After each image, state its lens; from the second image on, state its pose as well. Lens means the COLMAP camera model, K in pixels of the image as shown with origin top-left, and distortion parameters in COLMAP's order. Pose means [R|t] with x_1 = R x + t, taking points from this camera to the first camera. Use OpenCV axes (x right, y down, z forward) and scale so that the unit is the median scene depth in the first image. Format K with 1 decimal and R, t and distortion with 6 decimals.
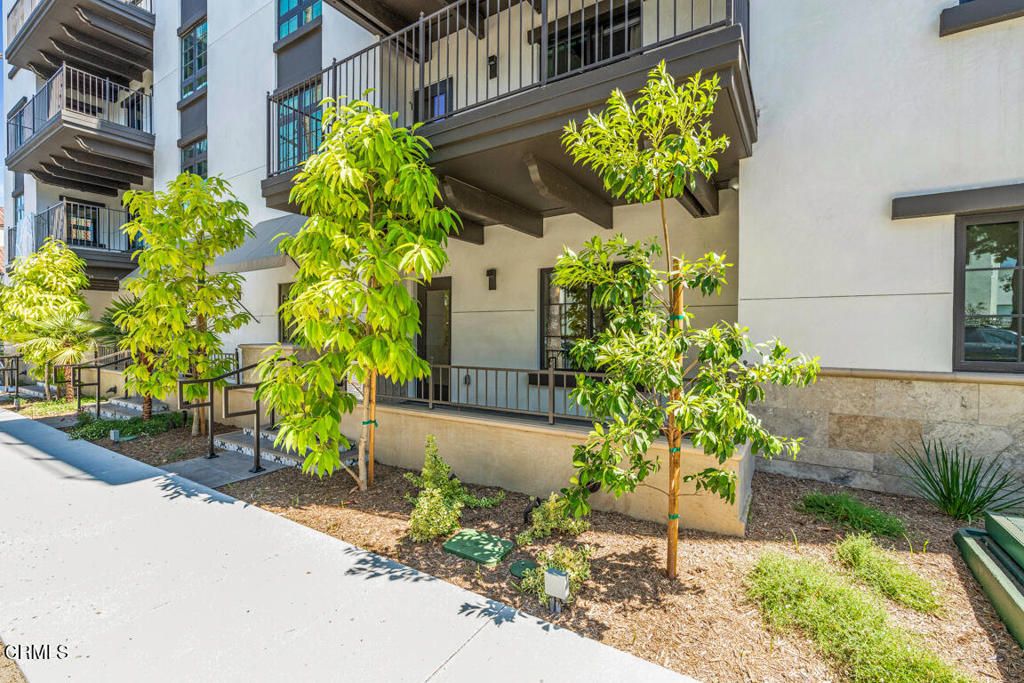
lens RADIAL K [[455.4, 0, 504.2], [0, 455.4, 339.0], [0, 0, 1]] dist [-0.001852, -0.001568]
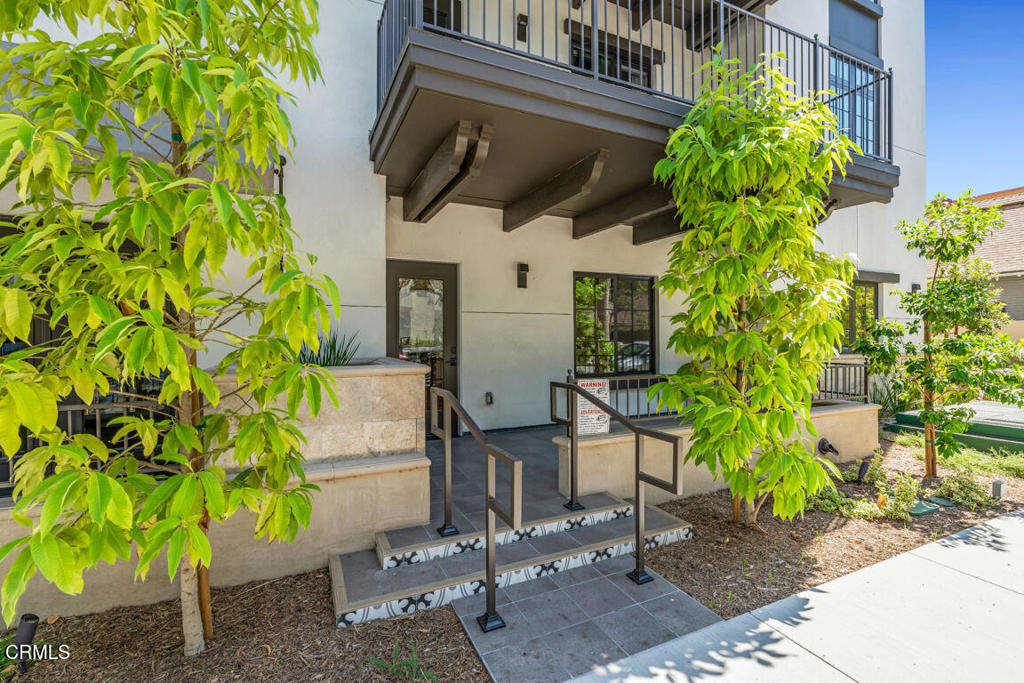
lens RADIAL K [[455.4, 0, 513.8], [0, 455.4, 337.2], [0, 0, 1]] dist [-0.001852, -0.001568]
pose [[0.534187, -0.012280, 0.845277, -1.328717], [0.018142, 0.999831, 0.003060, -0.029920], [-0.845172, 0.013701, 0.534319, 0.968133]]
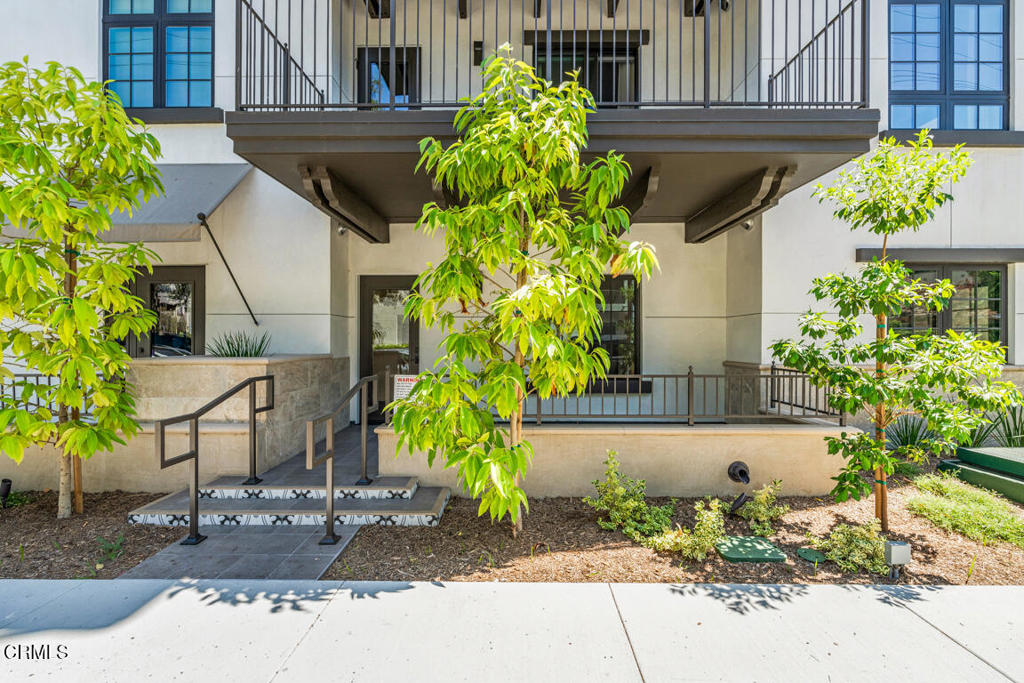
lens RADIAL K [[455.4, 0, 513.9], [0, 455.4, 337.0], [0, 0, 1]] dist [-0.001852, -0.001568]
pose [[0.849152, 0.000148, 0.528148, -0.795569], [0.011216, 0.999769, -0.018312, 0.000663], [-0.528029, 0.021474, 0.848955, 0.321581]]
